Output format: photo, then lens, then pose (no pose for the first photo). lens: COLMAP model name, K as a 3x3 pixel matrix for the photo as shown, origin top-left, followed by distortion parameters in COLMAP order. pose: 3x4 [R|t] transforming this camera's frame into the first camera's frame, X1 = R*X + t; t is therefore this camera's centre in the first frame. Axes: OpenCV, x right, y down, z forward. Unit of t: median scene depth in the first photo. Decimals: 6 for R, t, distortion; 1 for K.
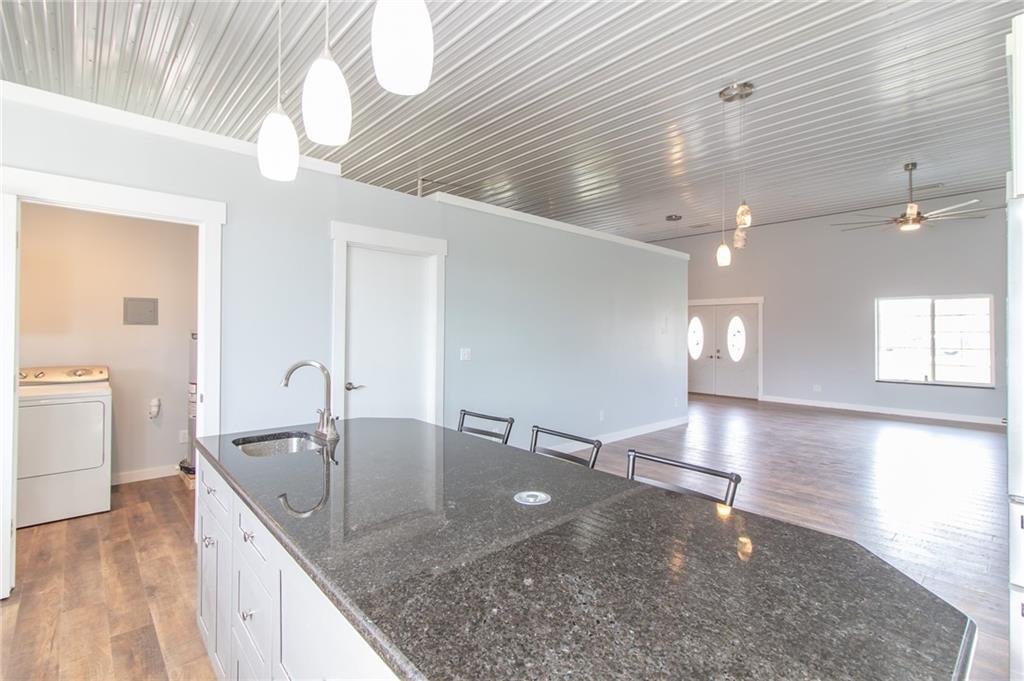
lens RADIAL K [[471.6, 0, 512.6], [0, 471.6, 335.9], [0, 0, 1]] dist [0.002388, 0.001169]
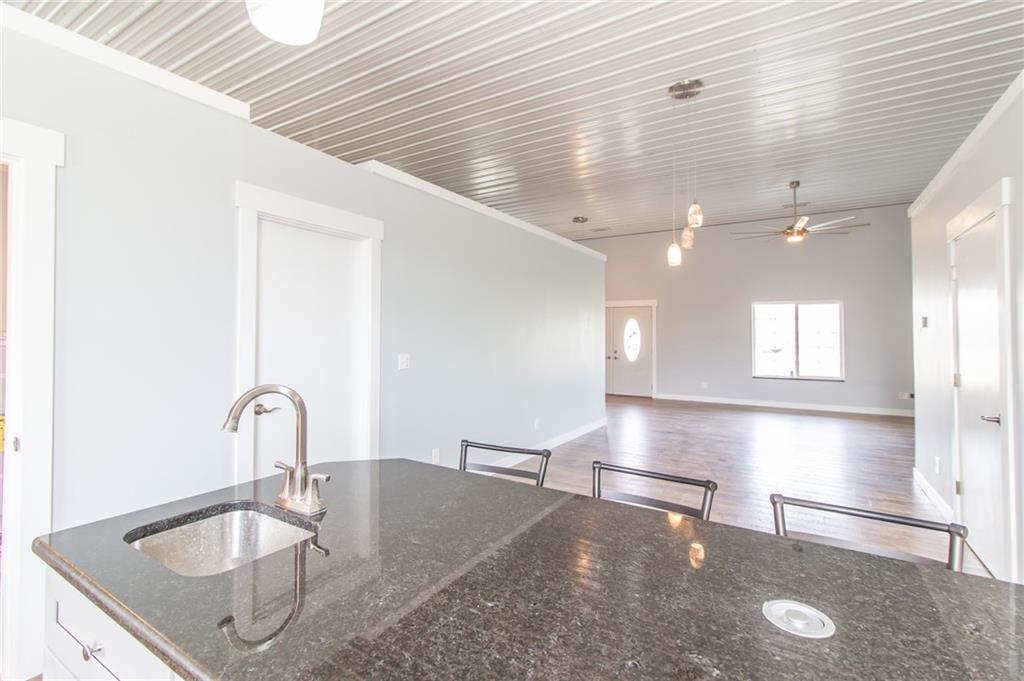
lens RADIAL K [[471.6, 0, 512.4], [0, 471.6, 335.6], [0, 0, 1]] dist [0.002388, 0.001169]
pose [[0.962749, -0.004608, 0.270358, -0.099322], [0.005711, 0.999978, -0.003292, -0.002607], [-0.270337, 0.004714, 0.962754, 0.111409]]
